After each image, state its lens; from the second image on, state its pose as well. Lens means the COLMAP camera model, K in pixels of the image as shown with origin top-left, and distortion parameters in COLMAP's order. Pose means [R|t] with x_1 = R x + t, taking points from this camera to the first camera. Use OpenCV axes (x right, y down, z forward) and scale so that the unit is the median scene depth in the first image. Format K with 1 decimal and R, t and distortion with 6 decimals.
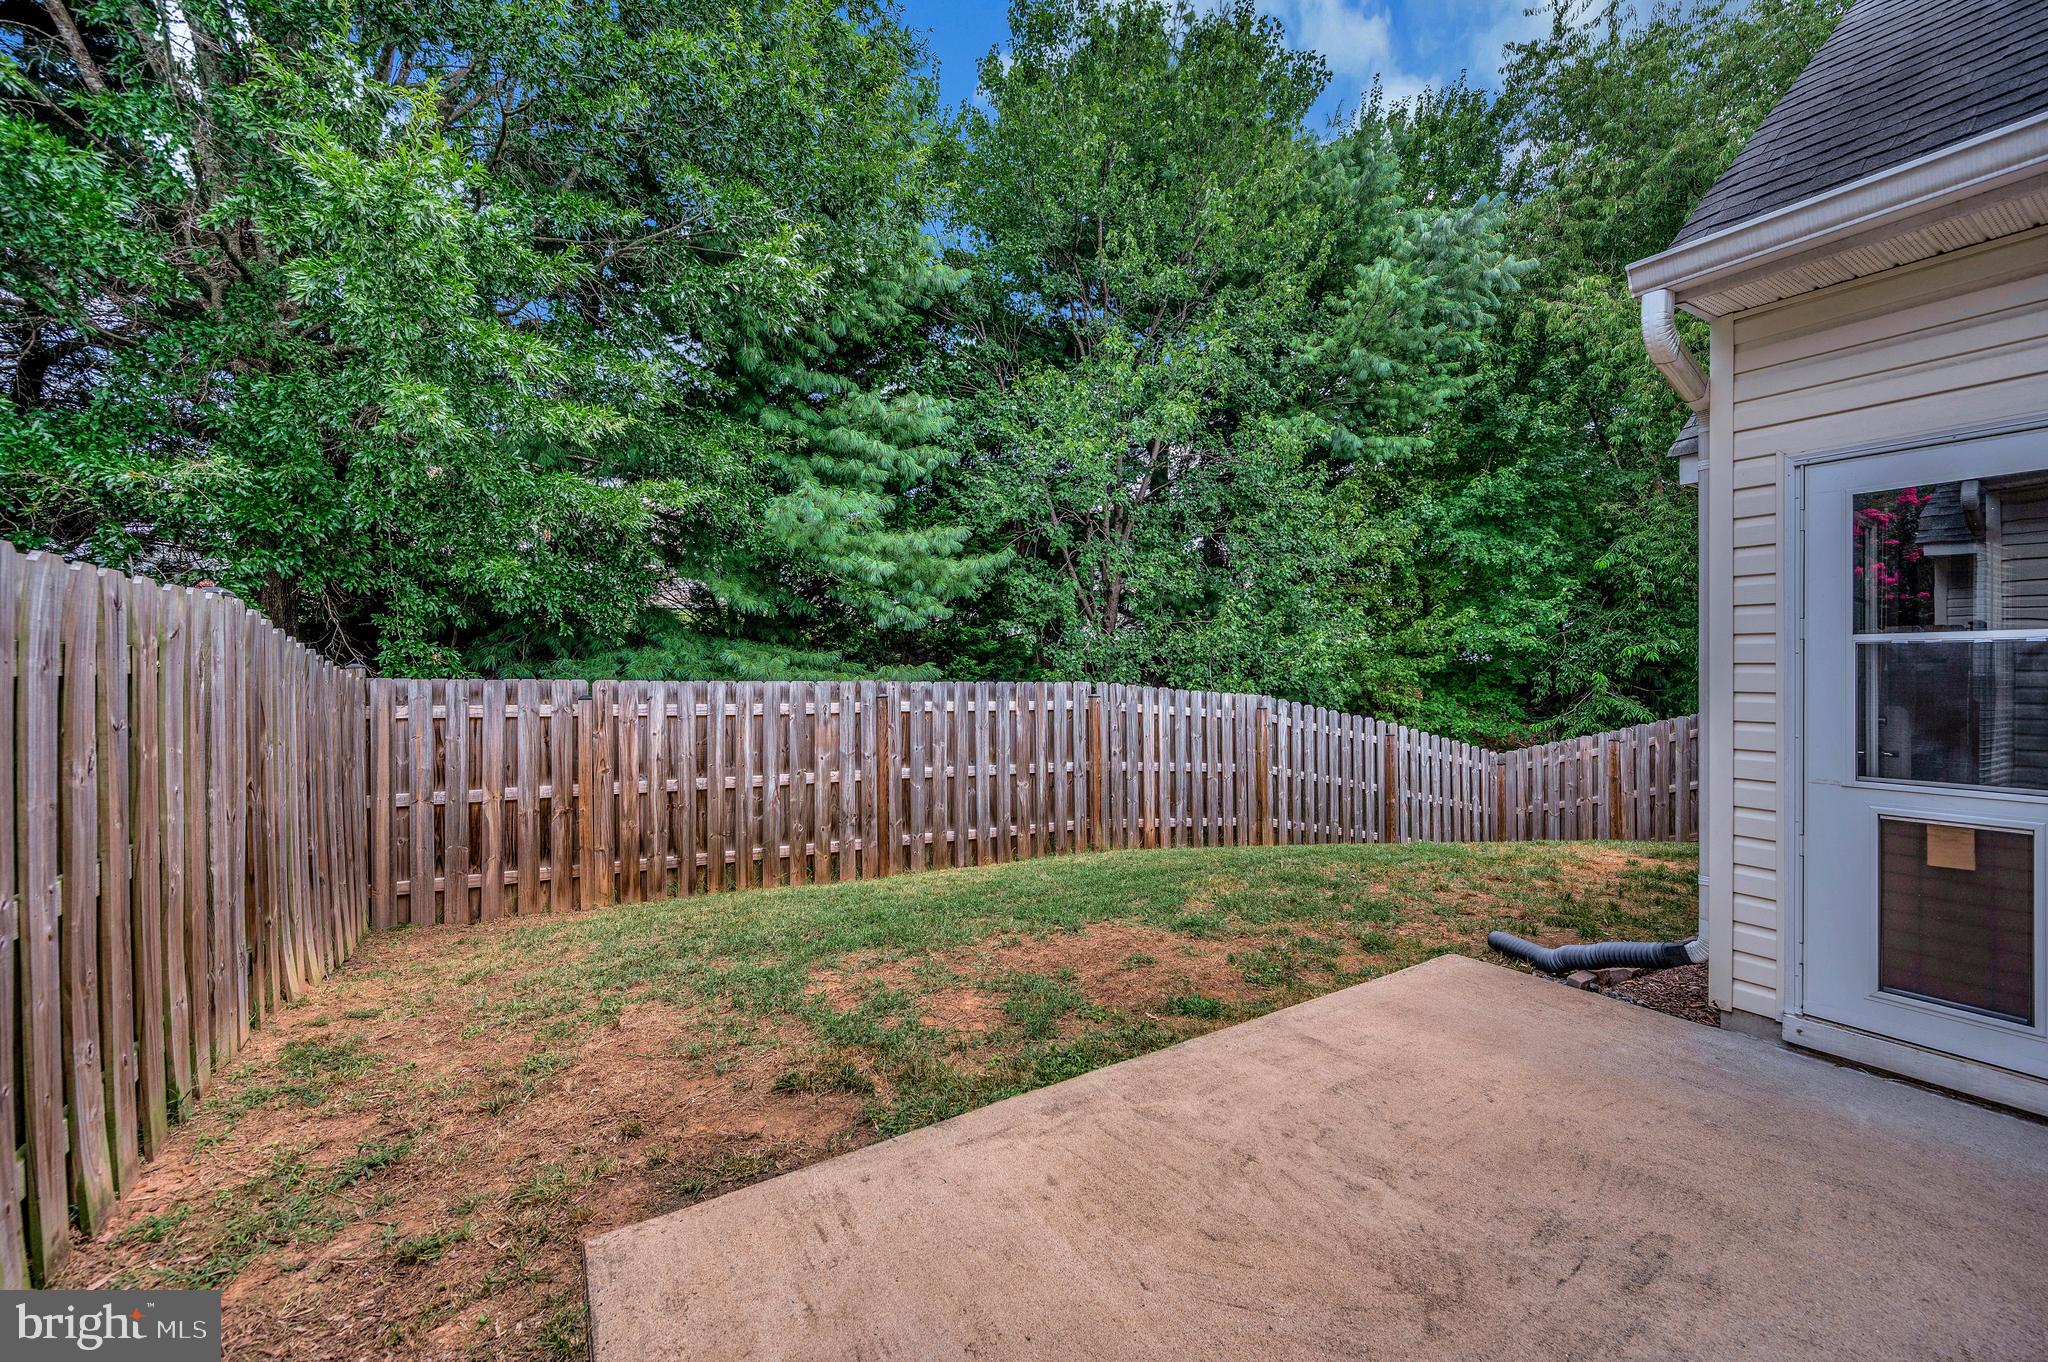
lens RADIAL K [[822.4, 0, 1024.0], [0, 822.4, 681.0], [0, 0, 1]] dist [0.001119, 0.000090]
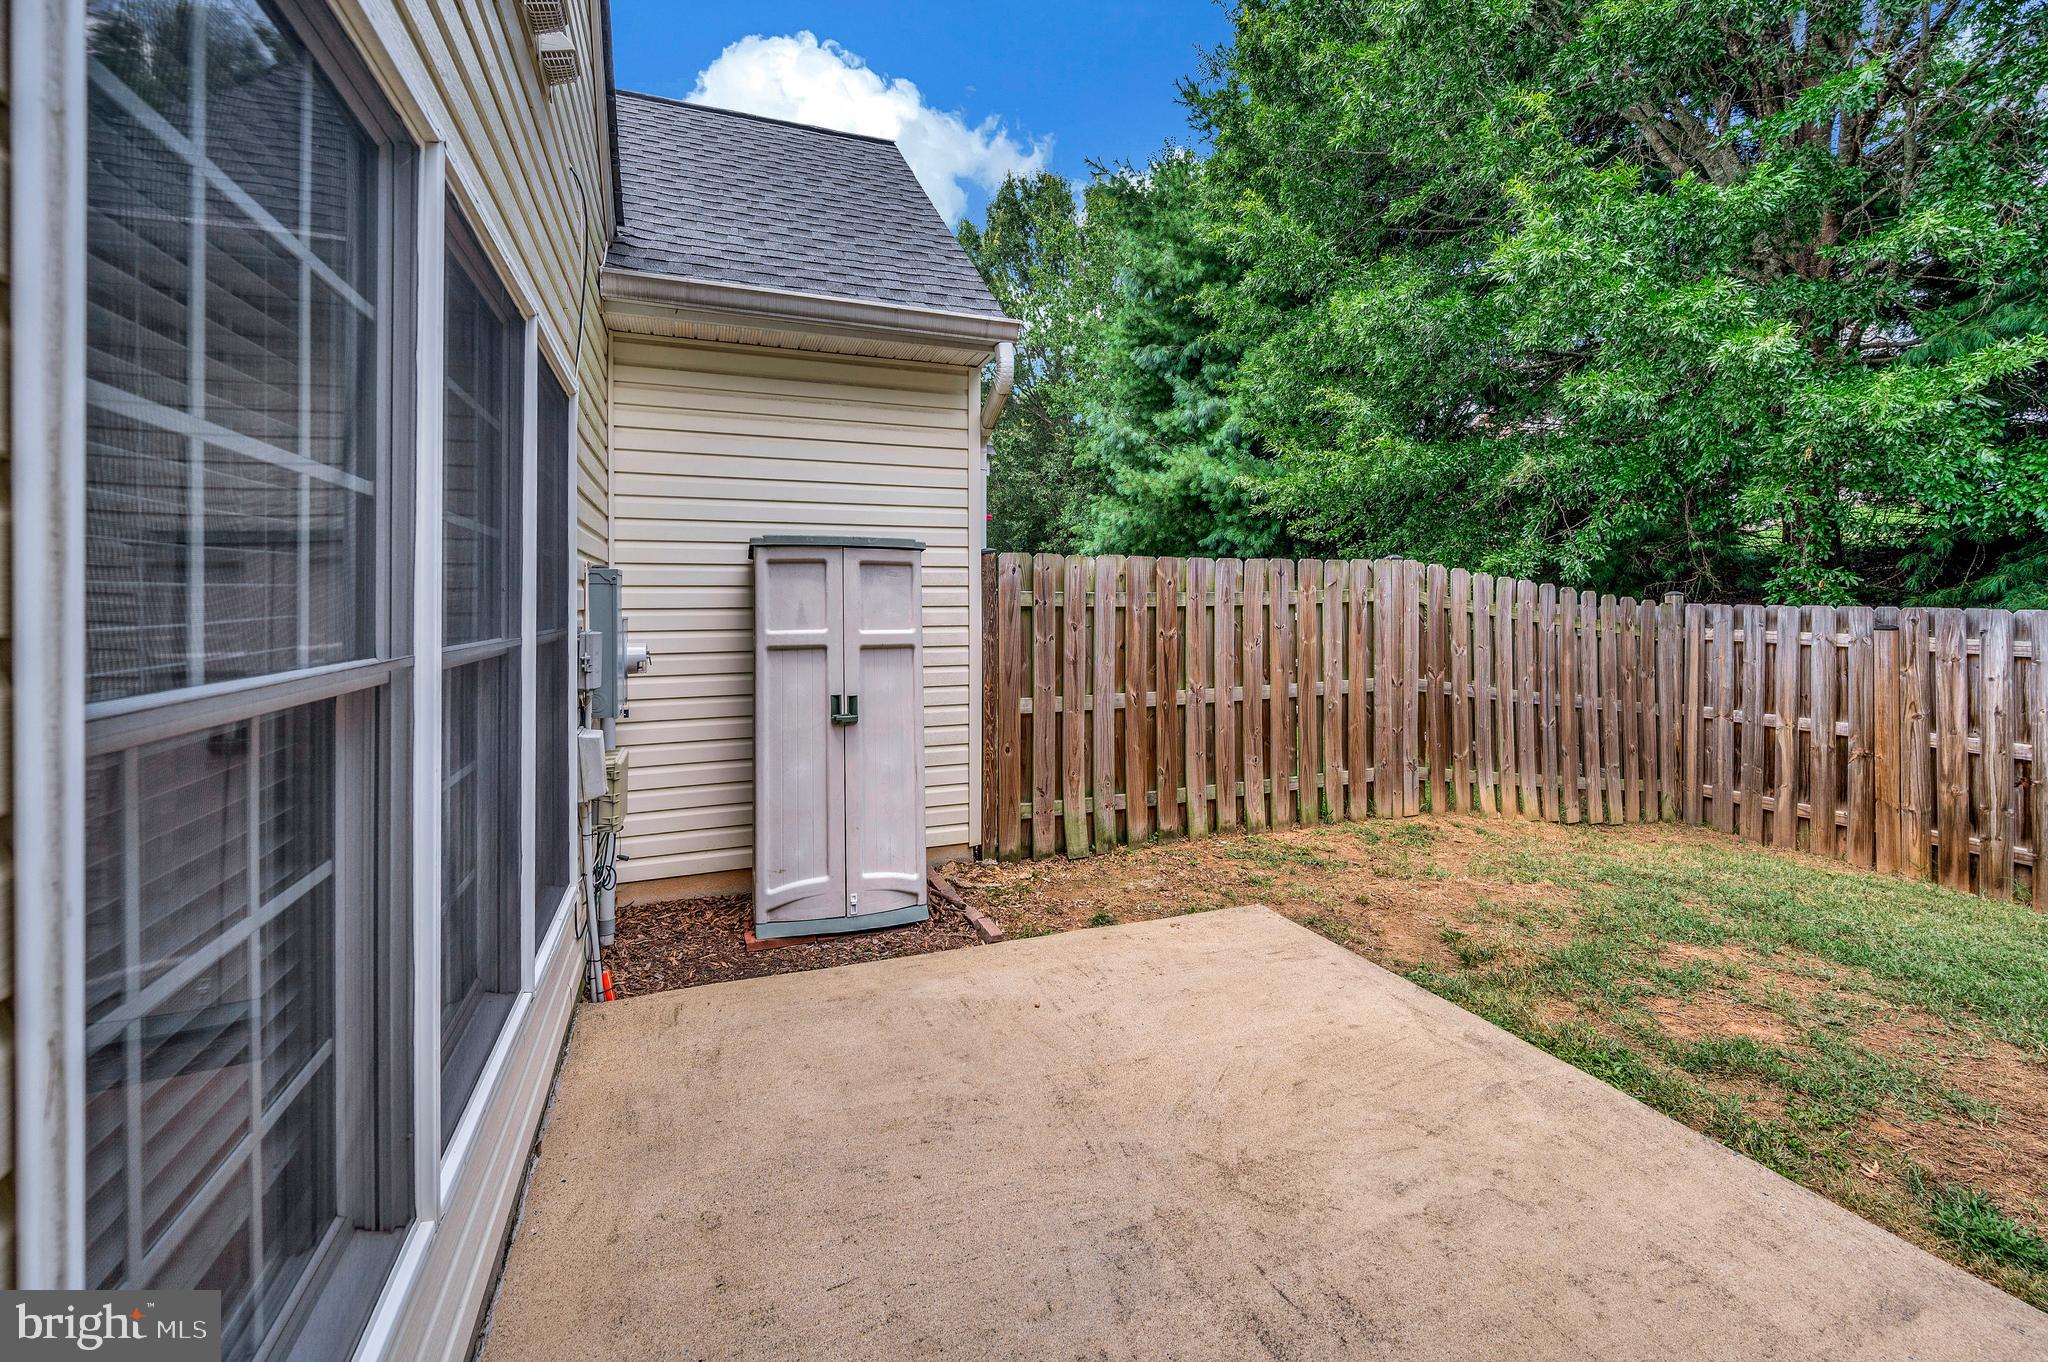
lens RADIAL K [[836.0, 0, 1029.0], [0, 836.0, 635.3], [0, 0, 1]] dist [-0.000691, -0.000361]
pose [[-0.176885, 0.044195, -0.983239, 0.519908], [-0.002093, 0.998972, 0.045278, -0.010327], [0.984229, 0.010067, -0.176611, 0.293109]]
